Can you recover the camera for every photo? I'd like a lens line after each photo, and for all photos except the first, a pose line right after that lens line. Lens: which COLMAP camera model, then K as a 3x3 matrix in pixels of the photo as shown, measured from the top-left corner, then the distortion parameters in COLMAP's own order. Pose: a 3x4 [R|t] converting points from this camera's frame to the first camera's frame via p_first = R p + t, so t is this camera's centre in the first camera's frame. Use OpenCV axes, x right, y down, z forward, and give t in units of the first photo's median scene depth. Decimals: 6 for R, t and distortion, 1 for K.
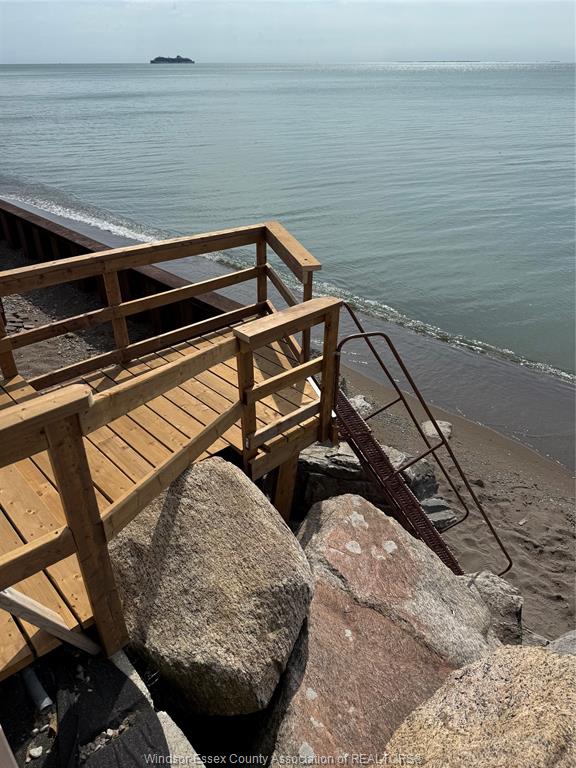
lens RADIAL K [[527.3, 0, 286.7], [0, 527.3, 386.7], [0, 0, 1]] dist [-0.009703, -0.009478]
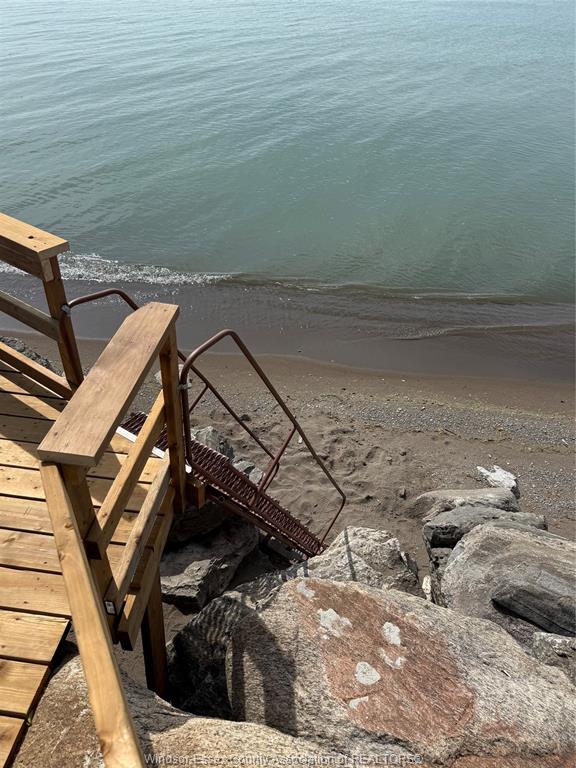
lens RADIAL K [[527.3, 0, 290.0], [0, 527.3, 378.6], [0, 0, 1]] dist [-0.009703, -0.009478]
pose [[0.758094, -0.361680, 0.542661, -0.120305], [0.278523, 0.931973, 0.232060, -0.156644], [-0.589677, -0.024780, 0.807259, 0.377499]]
